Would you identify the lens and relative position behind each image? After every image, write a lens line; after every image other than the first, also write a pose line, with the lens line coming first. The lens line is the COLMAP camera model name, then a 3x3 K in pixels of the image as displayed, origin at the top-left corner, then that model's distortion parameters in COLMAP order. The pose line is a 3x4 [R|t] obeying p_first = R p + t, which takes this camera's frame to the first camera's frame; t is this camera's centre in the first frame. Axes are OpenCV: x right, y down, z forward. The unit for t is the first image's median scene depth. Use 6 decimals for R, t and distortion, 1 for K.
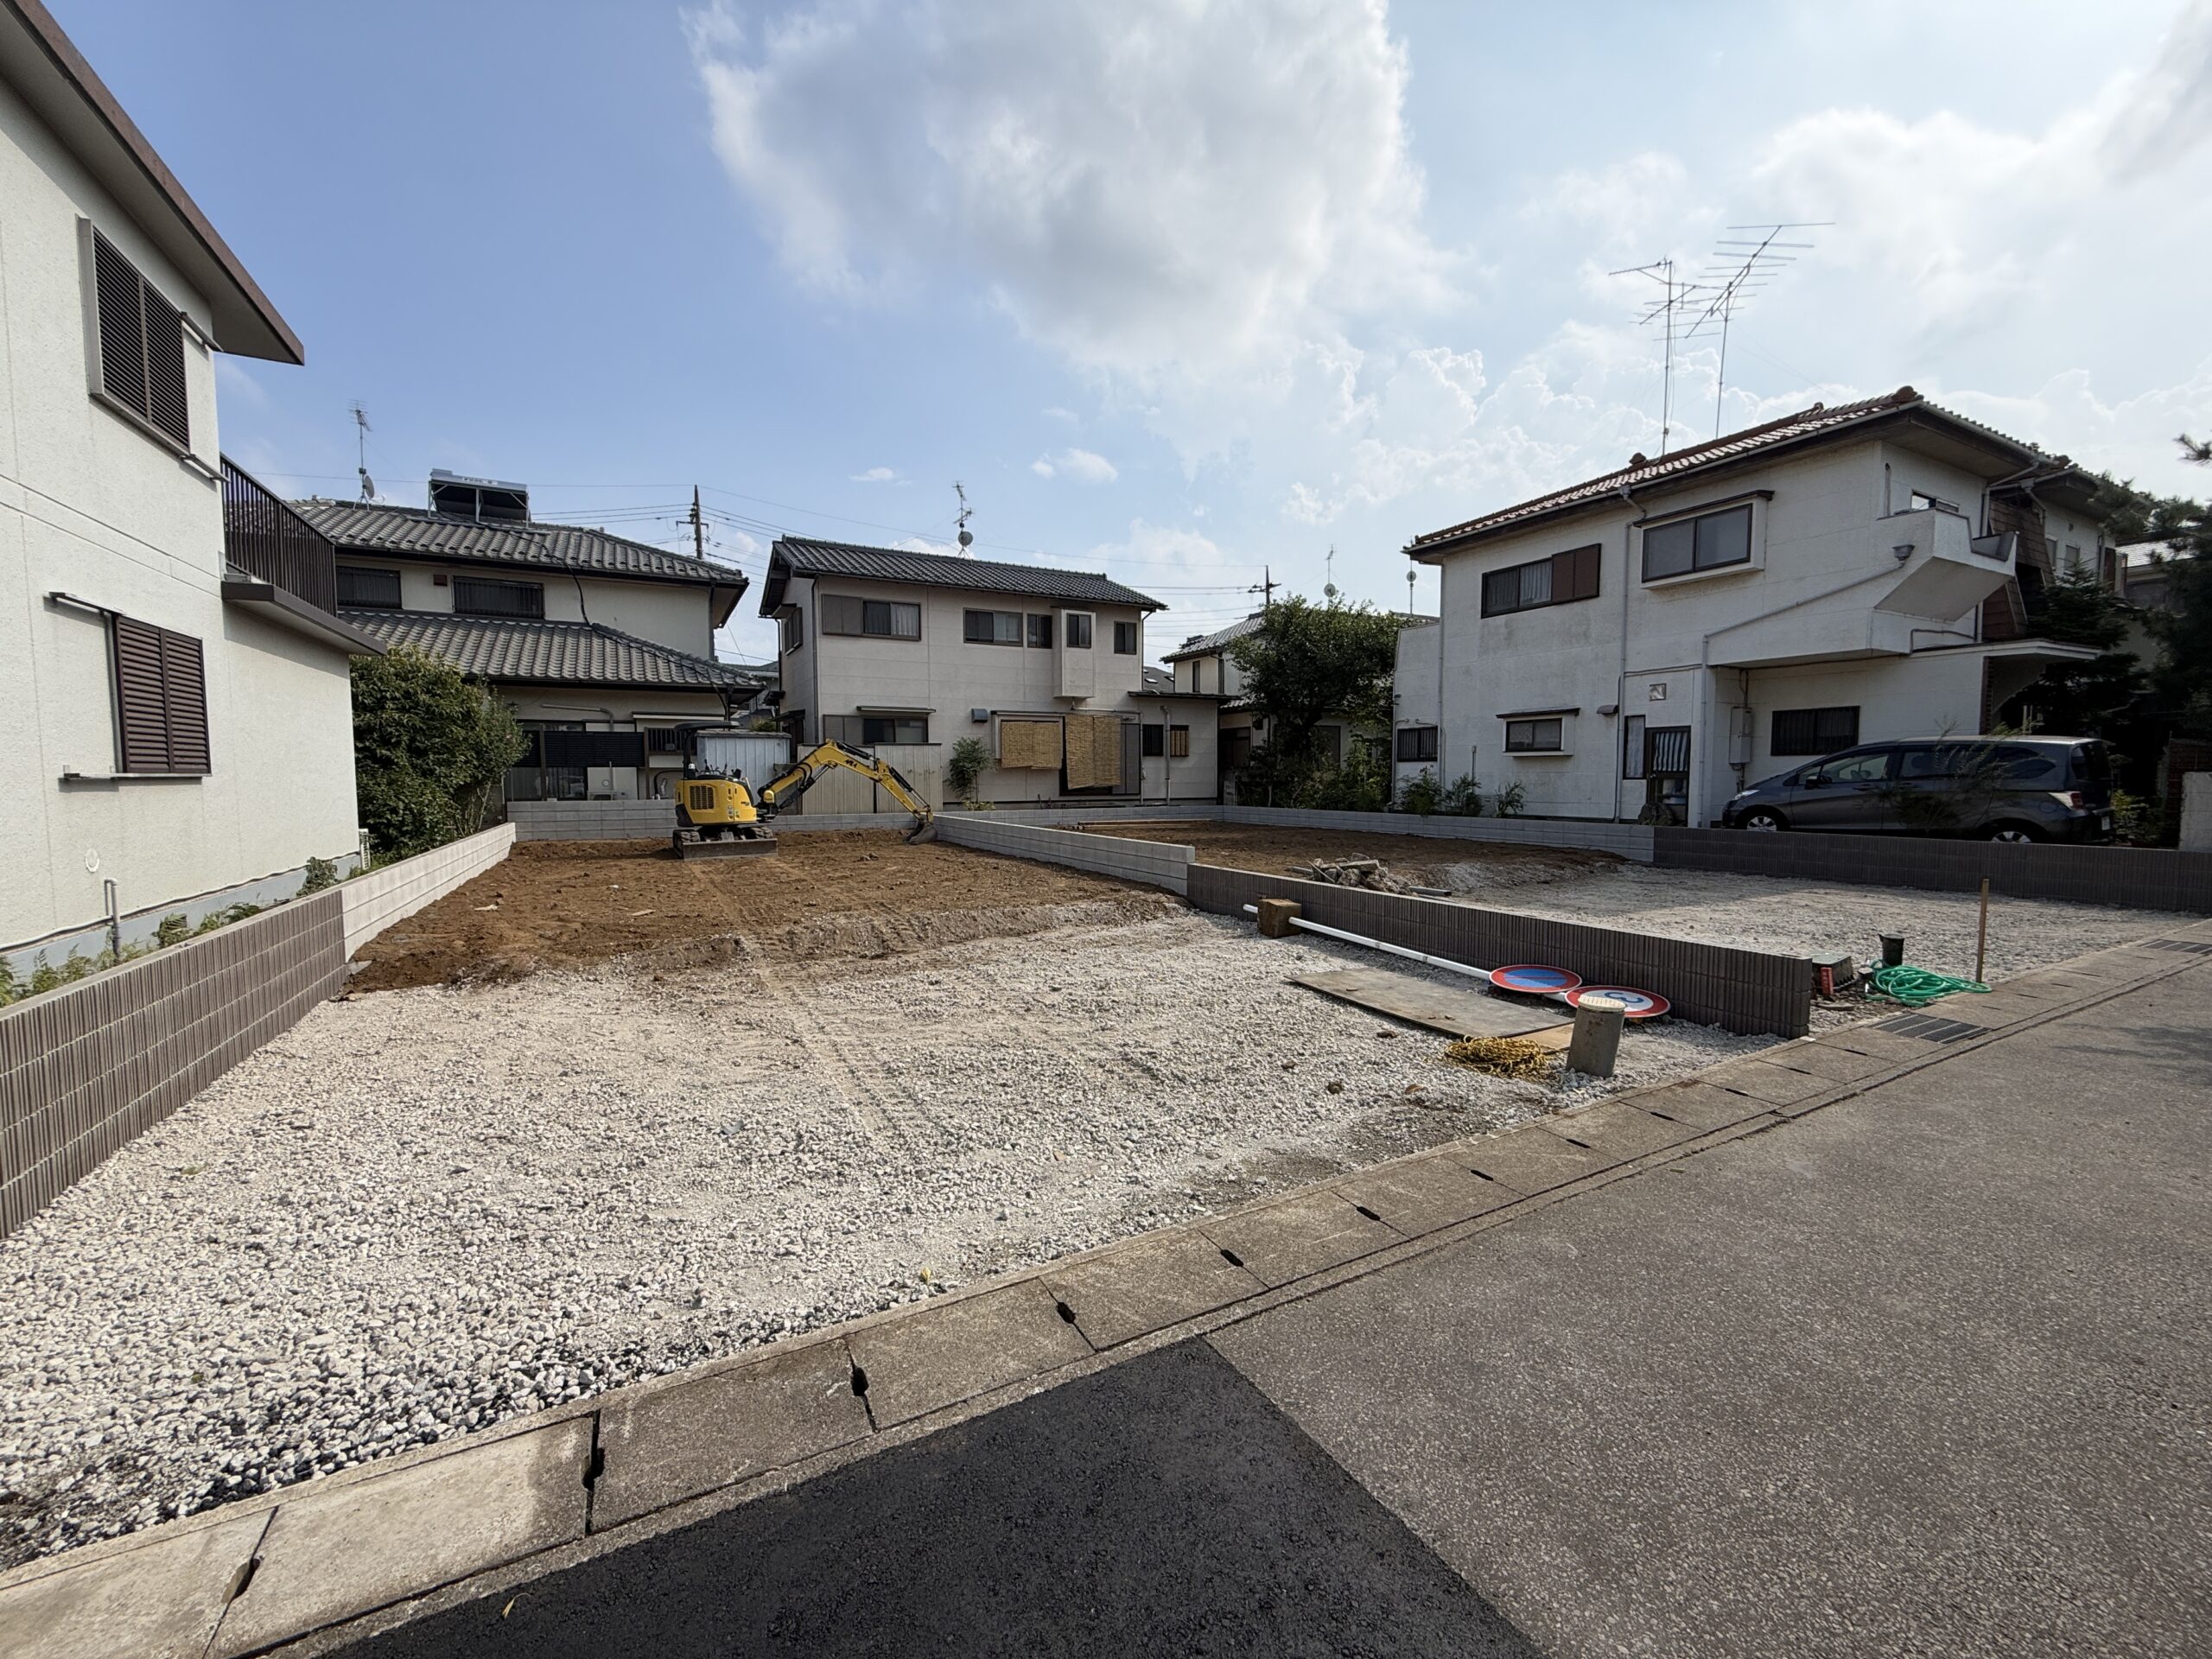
lens RADIAL K [[881.8, 0, 1108.2], [0, 881.8, 829.3], [0, 0, 1]] dist [-0.000181, -0.000503]
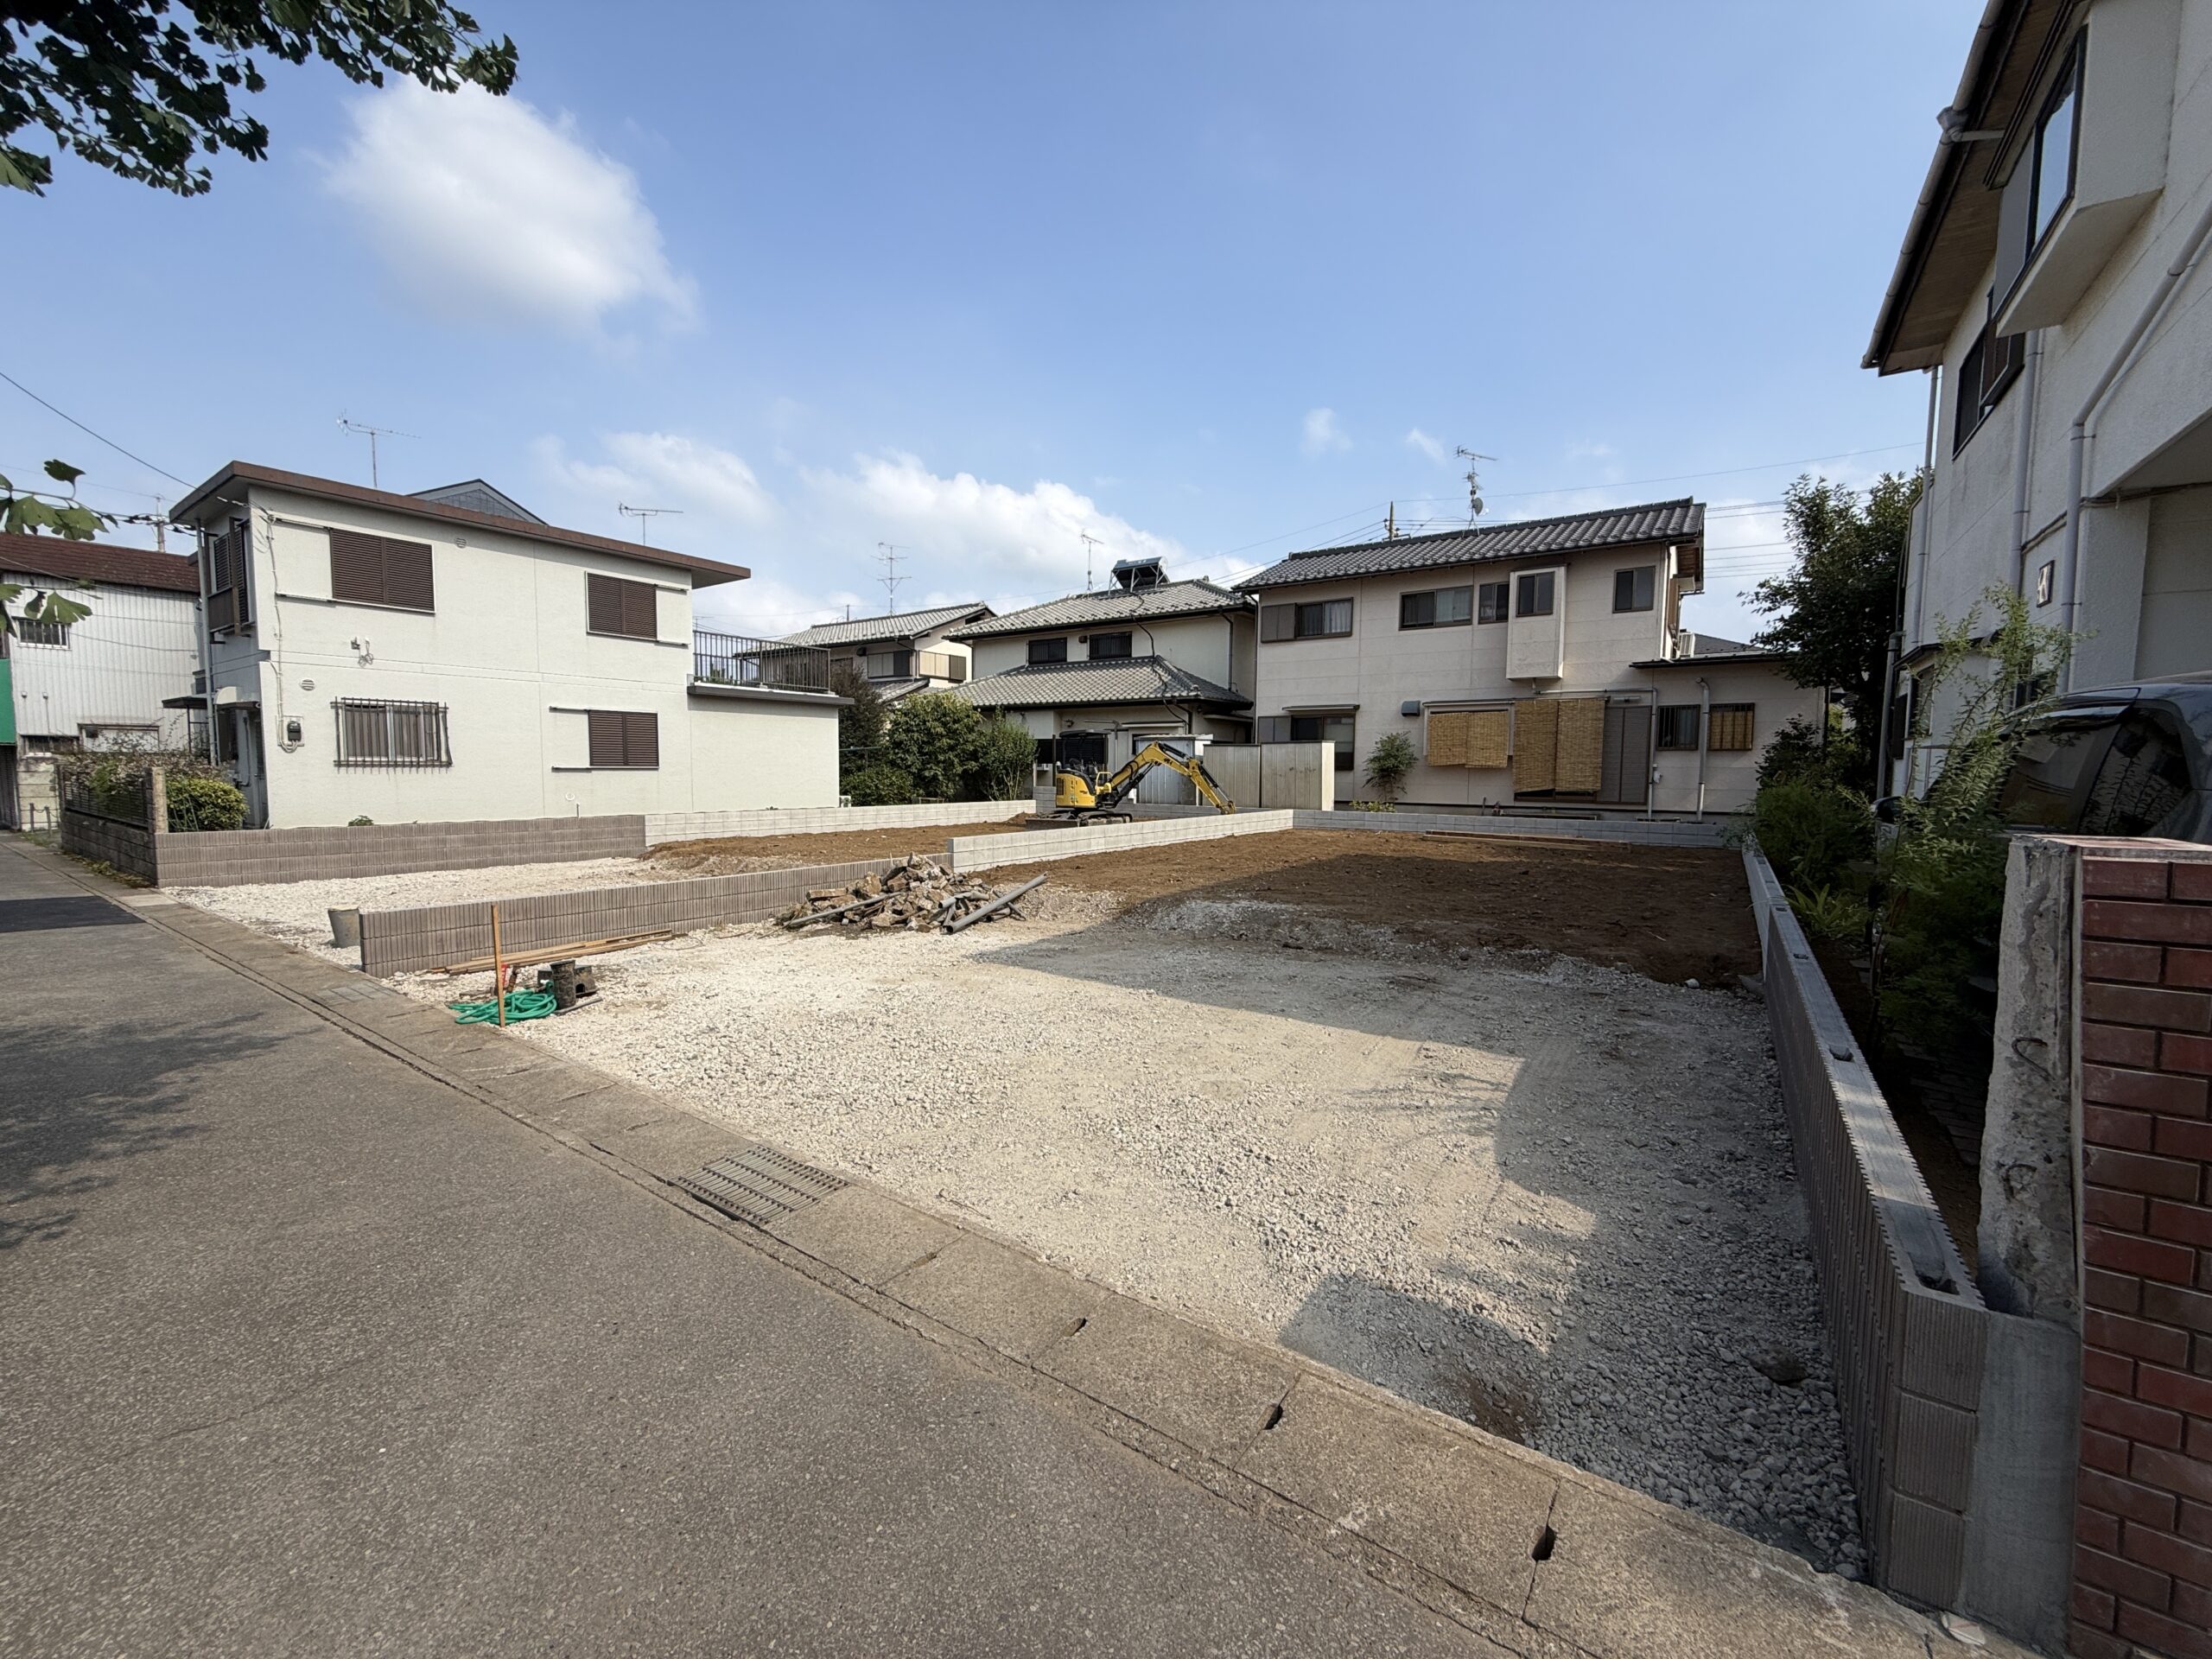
lens RADIAL K [[881.8, 0, 1100.2], [0, 881.8, 831.4], [0, 0, 1]] dist [-0.000181, -0.000503]
pose [[0.439447, 0.074238, -0.895195, 0.544441], [-0.065175, 0.996587, 0.050652, -0.027388], [0.895901, 0.036085, 0.442786, 0.313835]]
